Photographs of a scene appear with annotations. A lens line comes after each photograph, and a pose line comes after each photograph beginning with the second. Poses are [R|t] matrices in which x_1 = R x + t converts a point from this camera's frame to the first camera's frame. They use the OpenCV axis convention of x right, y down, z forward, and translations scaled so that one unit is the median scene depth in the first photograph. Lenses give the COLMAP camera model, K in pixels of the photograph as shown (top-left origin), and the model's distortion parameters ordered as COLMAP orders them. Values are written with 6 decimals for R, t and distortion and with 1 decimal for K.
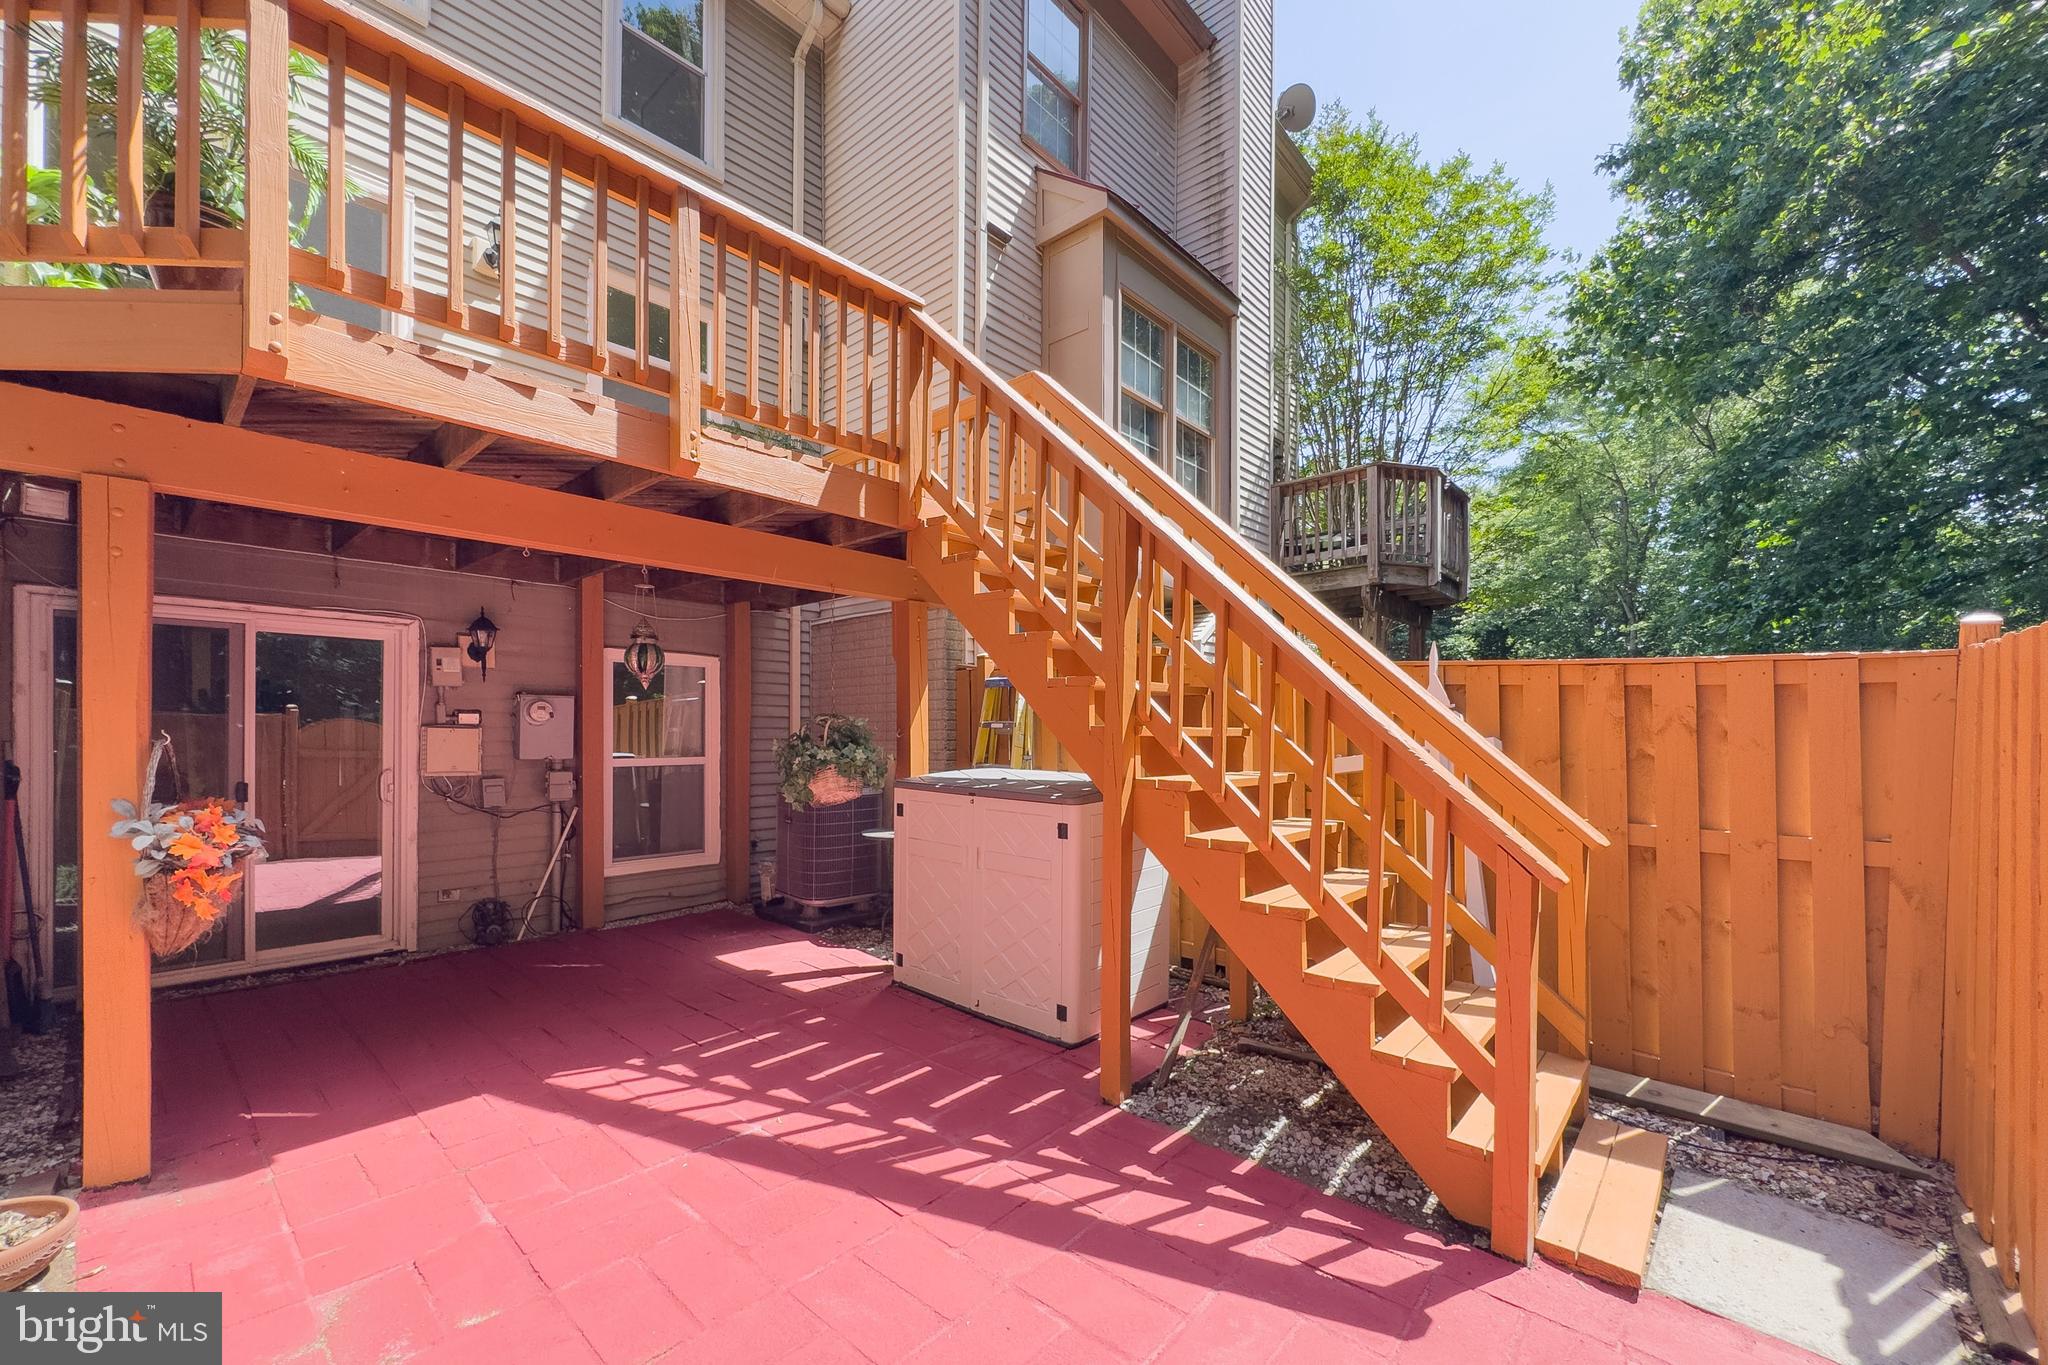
lens RADIAL K [[810.5, 0, 1024.7], [0, 810.5, 740.4], [0, 0, 1]] dist [-0.001016, -0.000079]
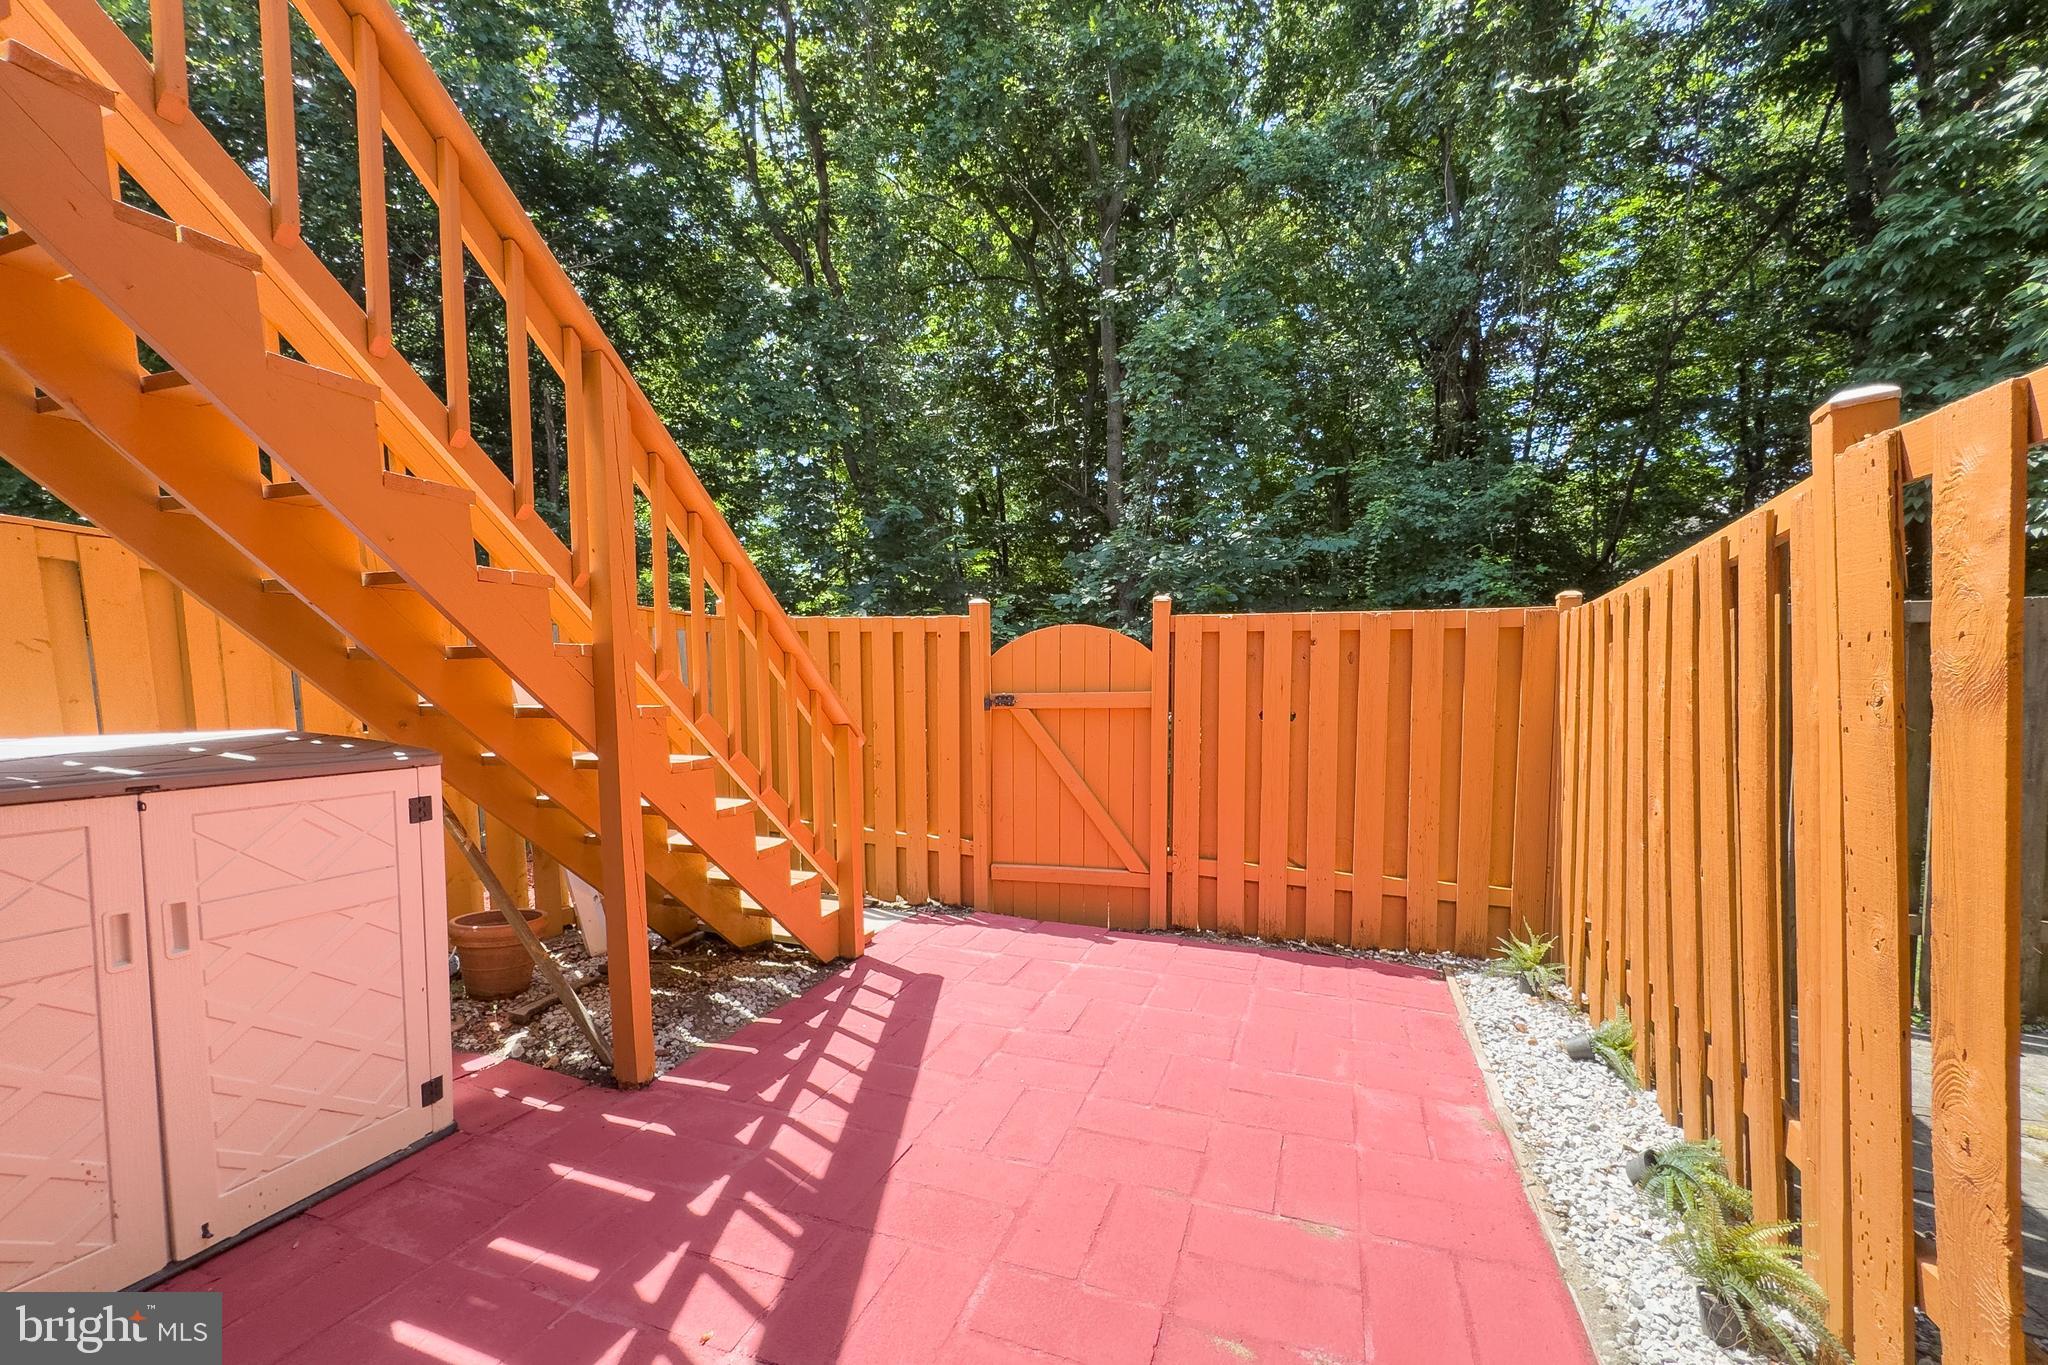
lens RADIAL K [[810.5, 0, 1024.7], [0, 810.5, 740.4], [0, 0, 1]] dist [-0.001016, -0.000079]
pose [[-0.370542, -0.083364, 0.925067, -0.901354], [0.003011, 0.995851, 0.090949, 0.001163], [-0.928811, 0.036486, -0.368754, 1.016733]]
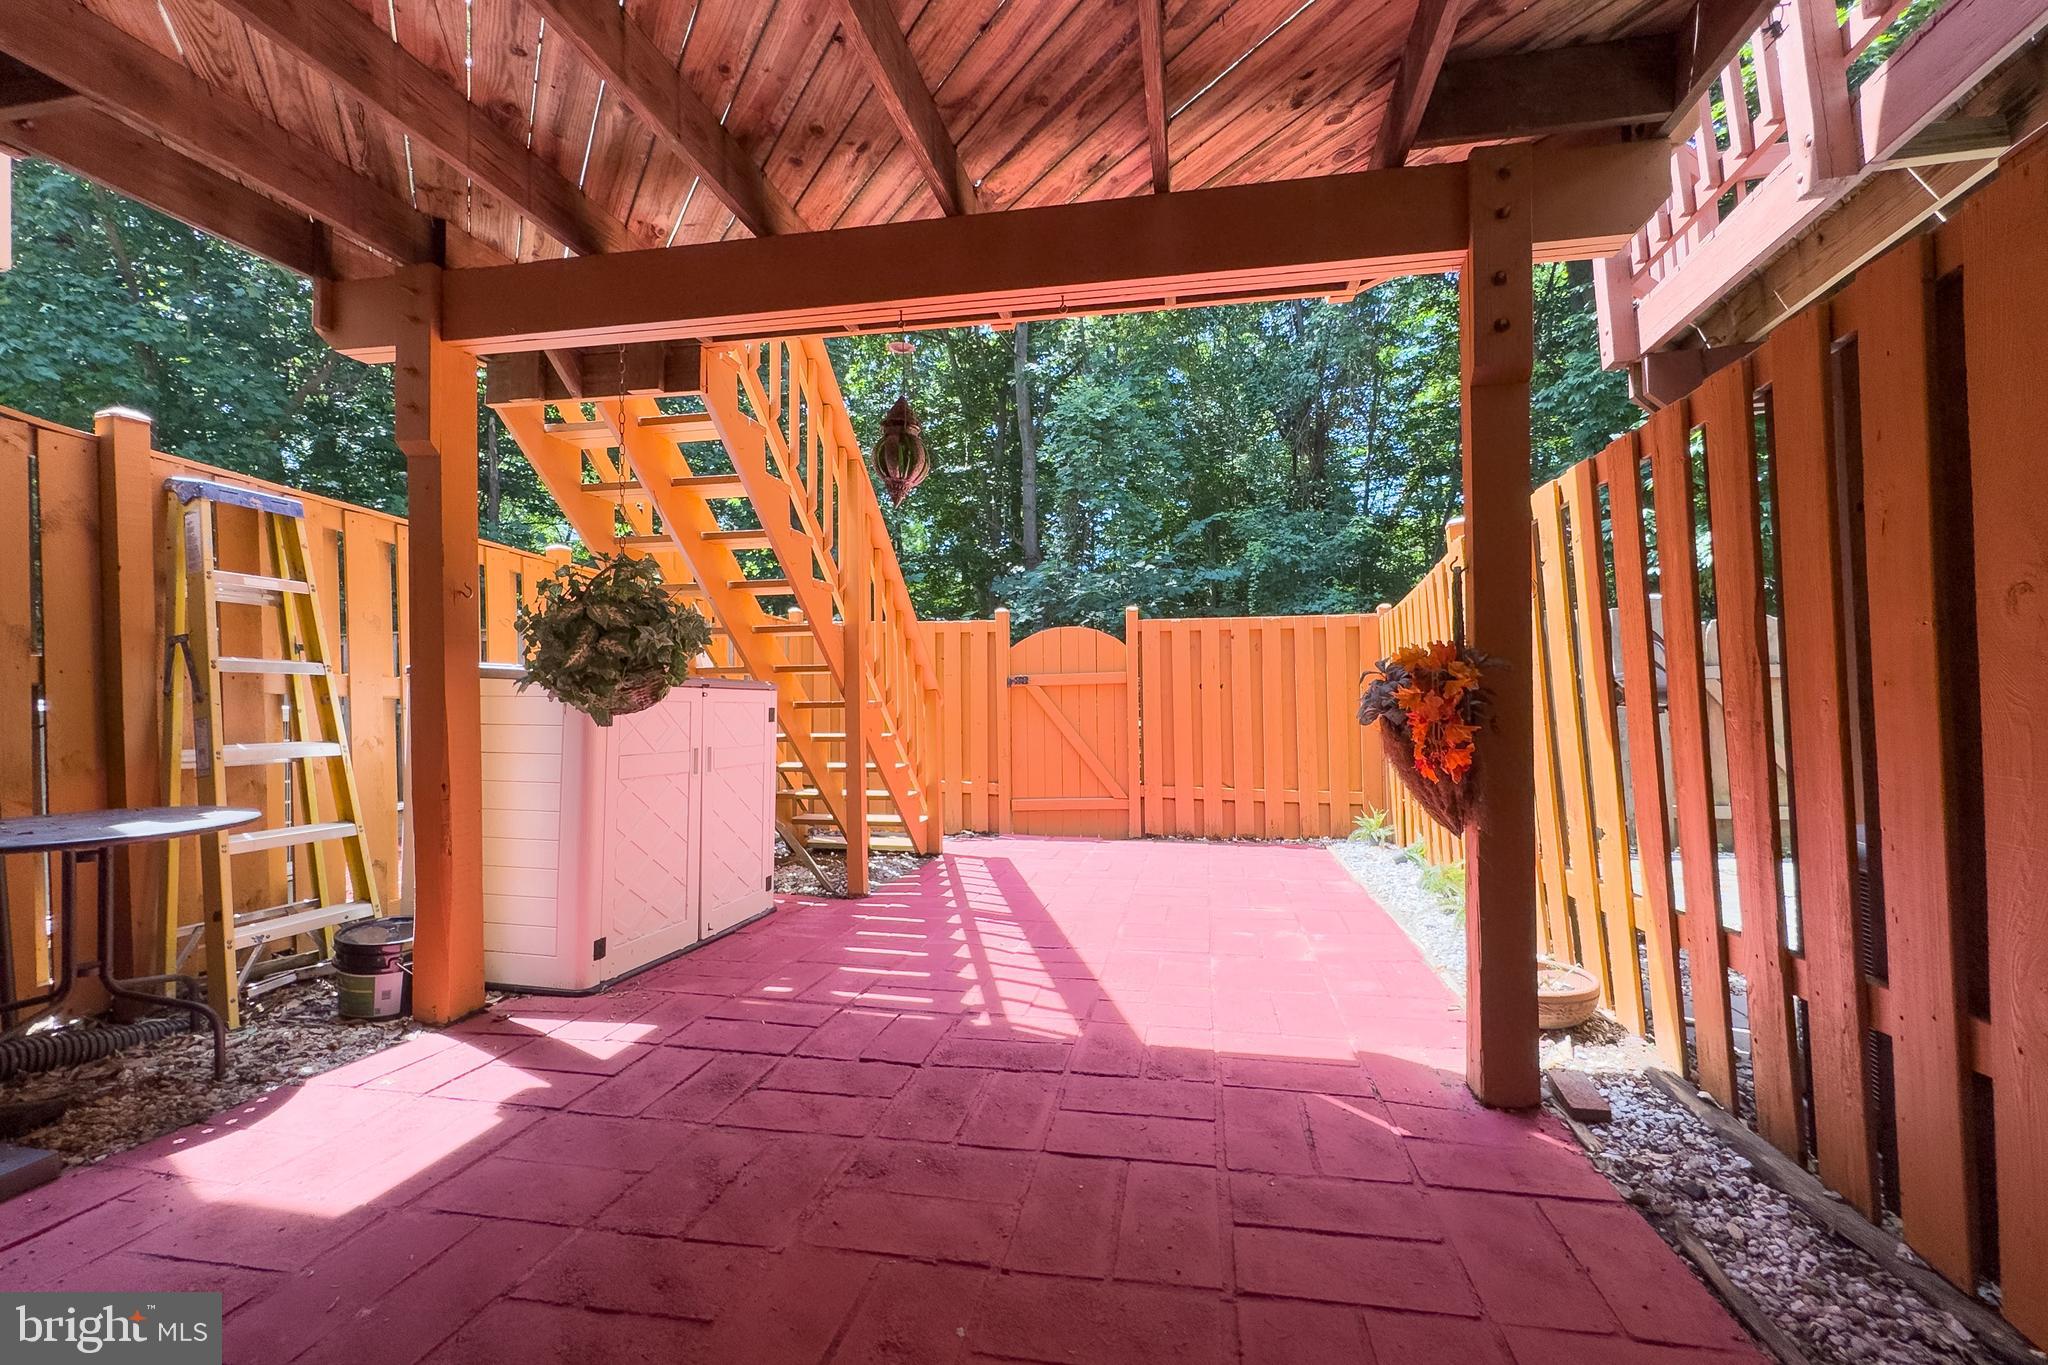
lens RADIAL K [[836.4, 0, 1024.0], [0, 836.4, 682.5], [0, 0, 1]] dist [-0.001495, -0.000576]
pose [[-0.503099, 0.016832, 0.864065, -1.419140], [0.009432, 0.999858, -0.013986, 0.109248], [-0.864177, 0.001114, -0.503186, 1.634955]]
